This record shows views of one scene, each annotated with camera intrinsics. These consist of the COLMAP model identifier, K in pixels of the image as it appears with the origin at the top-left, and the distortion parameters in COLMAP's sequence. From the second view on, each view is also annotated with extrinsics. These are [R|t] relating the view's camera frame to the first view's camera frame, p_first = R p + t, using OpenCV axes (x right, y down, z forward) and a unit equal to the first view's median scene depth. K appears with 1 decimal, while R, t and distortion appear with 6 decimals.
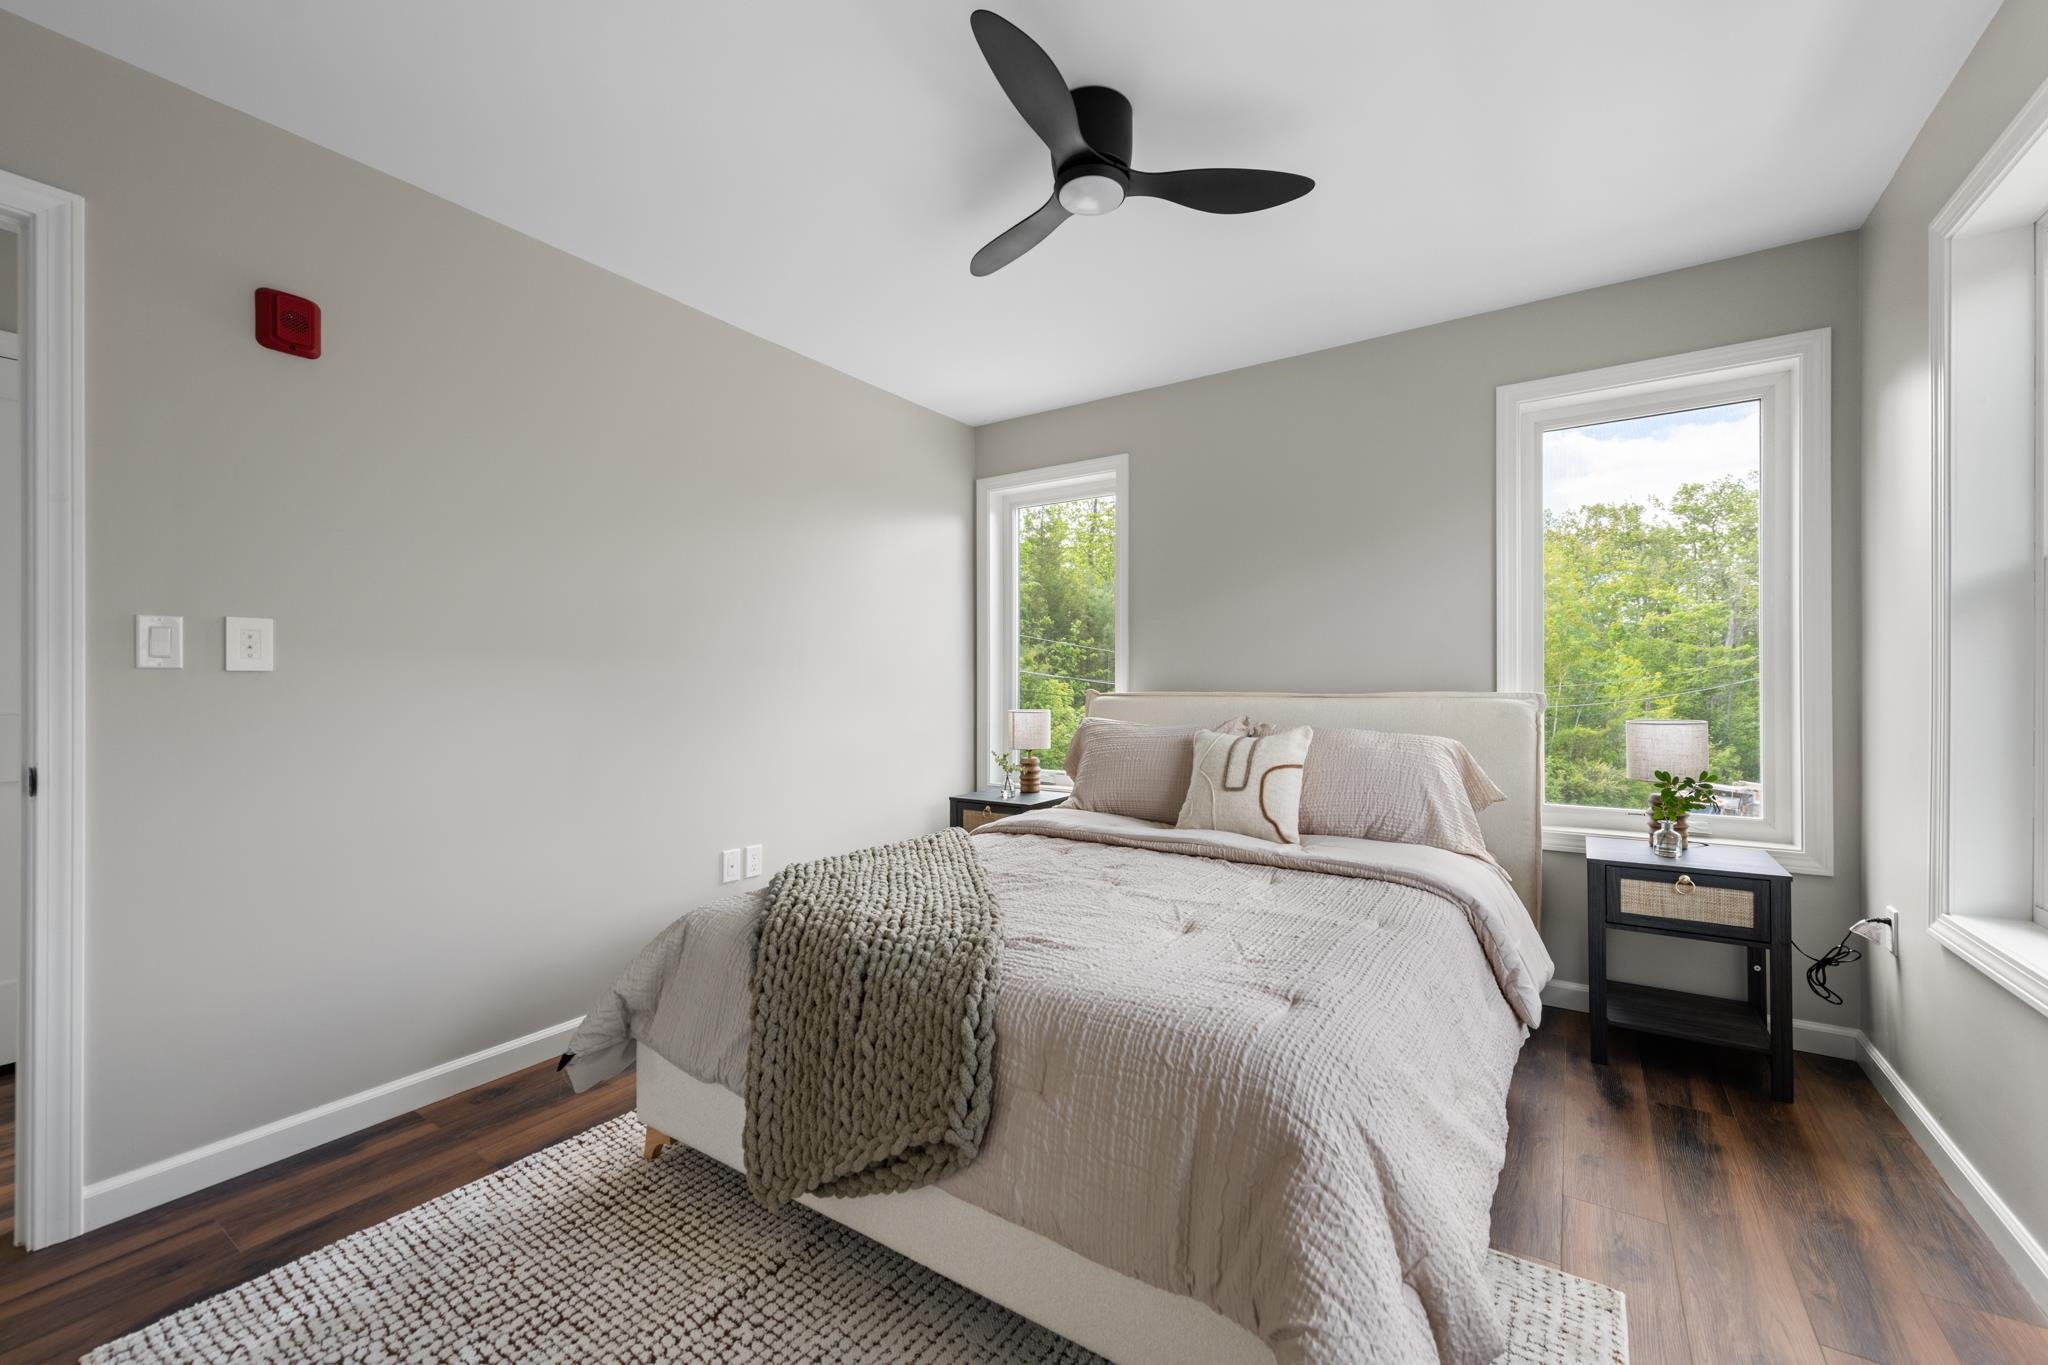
lens RADIAL K [[803.4, 0, 1025.2], [0, 803.4, 683.3], [0, 0, 1]] dist [0.008891, -0.001981]
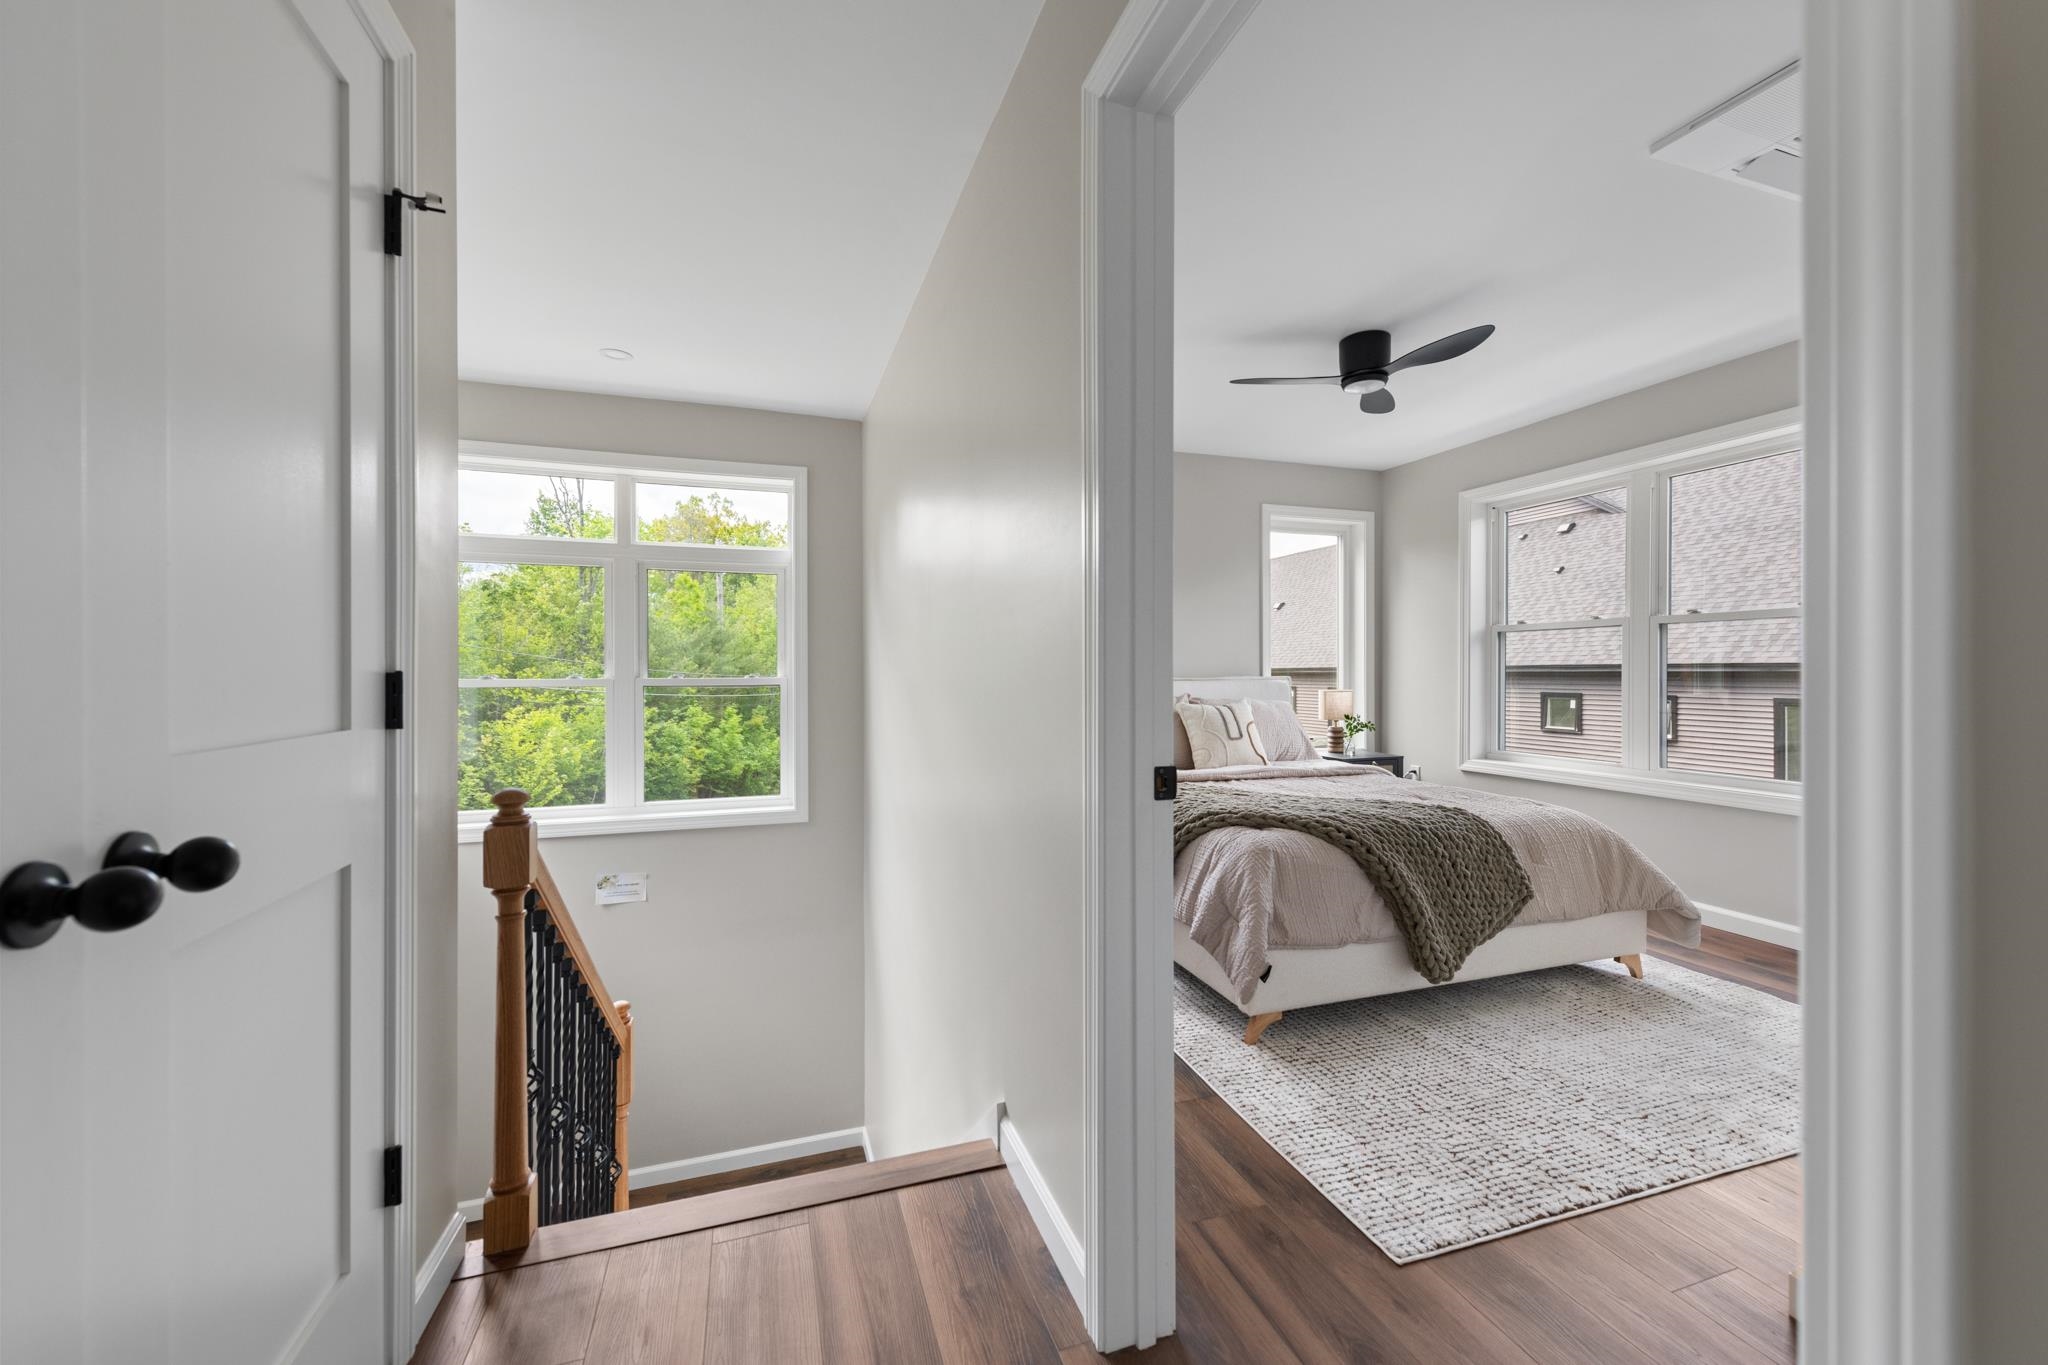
lens RADIAL K [[803.4, 0, 1017.5], [0, 803.4, 672.2], [0, 0, 1]] dist [0.008891, -0.001981]
pose [[0.615891, 0.001404, 0.787830, -1.315147], [-0.001336, 0.999999, -0.000737, 0.004716], [-0.787830, -0.000598, 0.615892, 0.399574]]
